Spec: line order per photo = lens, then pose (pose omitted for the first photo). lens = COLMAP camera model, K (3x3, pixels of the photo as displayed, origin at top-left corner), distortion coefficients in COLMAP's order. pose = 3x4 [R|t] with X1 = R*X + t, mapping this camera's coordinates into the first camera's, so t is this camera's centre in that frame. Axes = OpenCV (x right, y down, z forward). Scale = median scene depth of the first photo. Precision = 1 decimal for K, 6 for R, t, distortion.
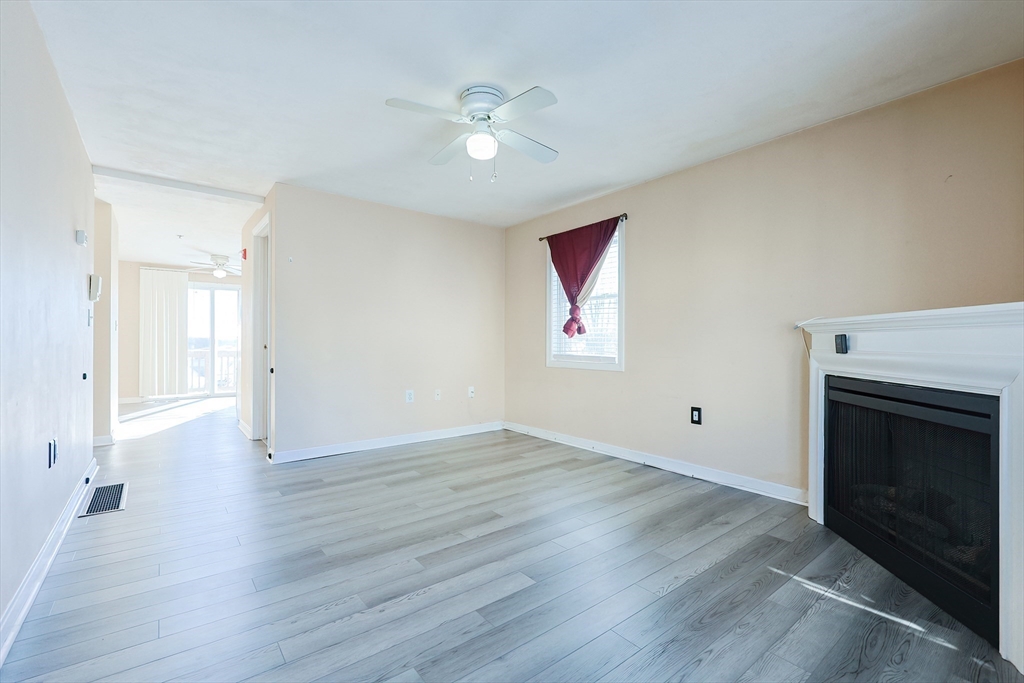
lens RADIAL K [[436.2, 0, 512.0], [0, 436.2, 341.5], [0, 0, 1]] dist [0.000426, 0.000151]
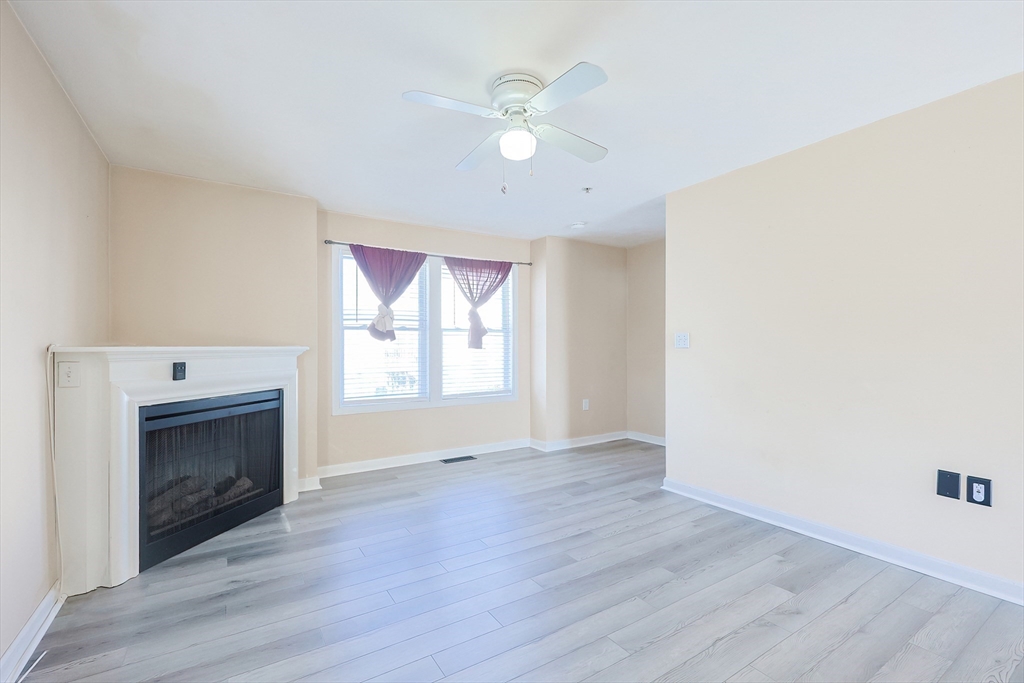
lens RADIAL K [[436.2, 0, 512.0], [0, 436.2, 341.5], [0, 0, 1]] dist [0.000426, 0.000151]
pose [[-0.995235, 0.002300, 0.097478, -0.121961], [0.001310, 0.999947, -0.010223, -0.041938], [-0.097496, -0.010047, -0.995185, 1.574952]]
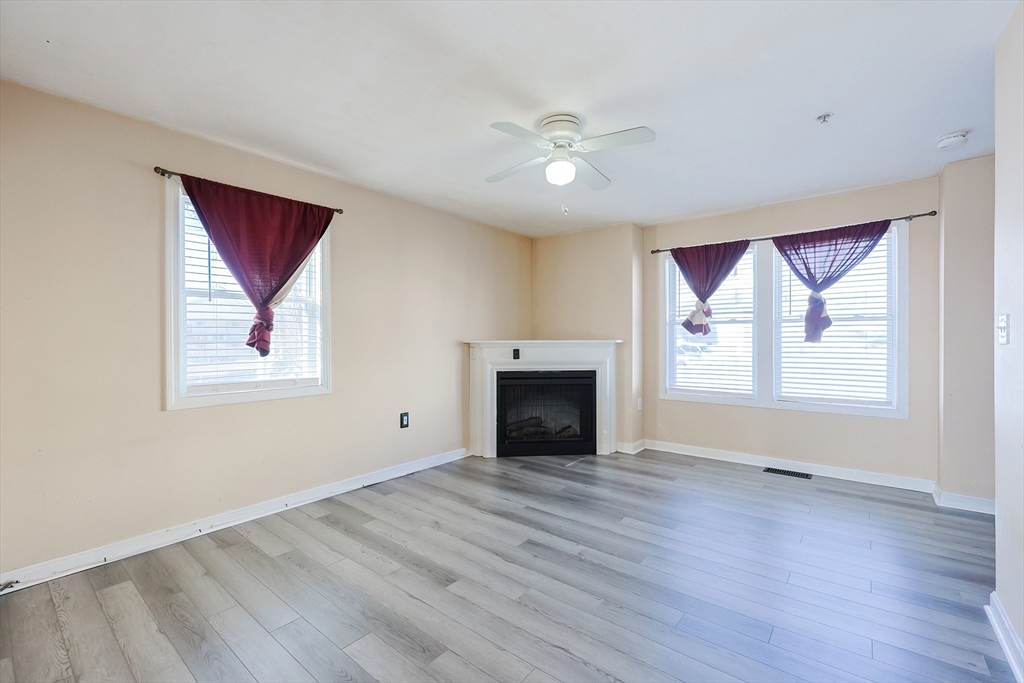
lens RADIAL K [[444.9, 0, 526.5], [0, 444.9, 341.3], [0, 0, 1]] dist [-0.003271, -0.000101]
pose [[-0.239569, -0.004493, 0.970869, -0.902903], [0.002879, 0.999982, 0.005338, -0.047004], [-0.970875, 0.004074, -0.239552, 1.130379]]
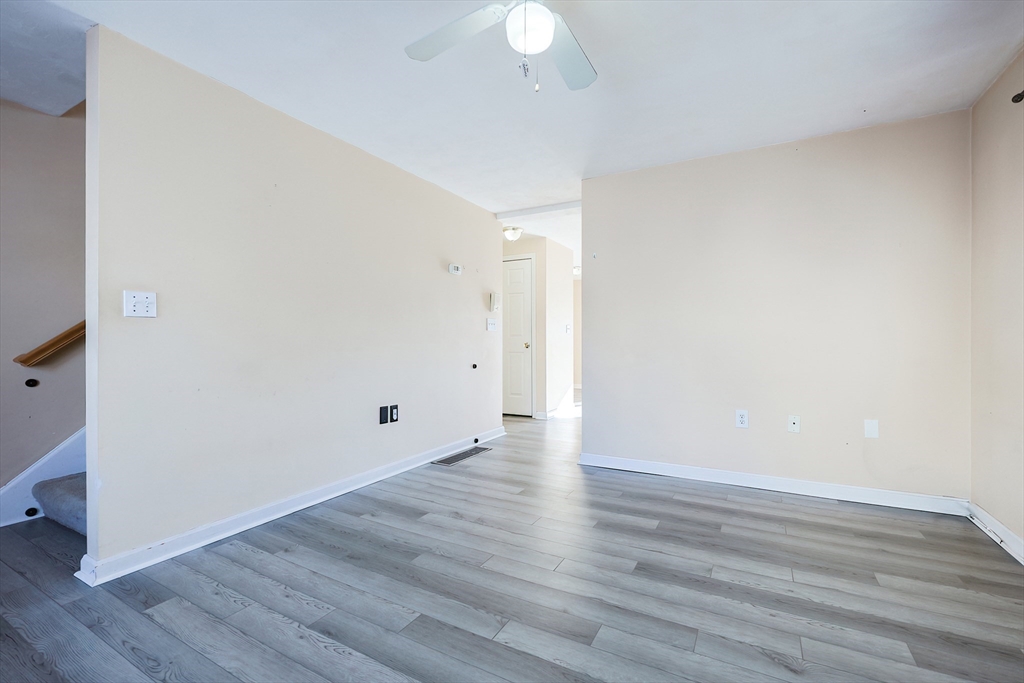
lens RADIAL K [[444.9, 0, 526.5], [0, 444.9, 341.3], [0, 0, 1]] dist [-0.003271, -0.000101]
pose [[0.400104, -0.003479, -0.916463, 0.437882], [0.005343, 0.999985, -0.001463, 0.002427], [0.916454, -0.004311, 0.400117, 0.628309]]
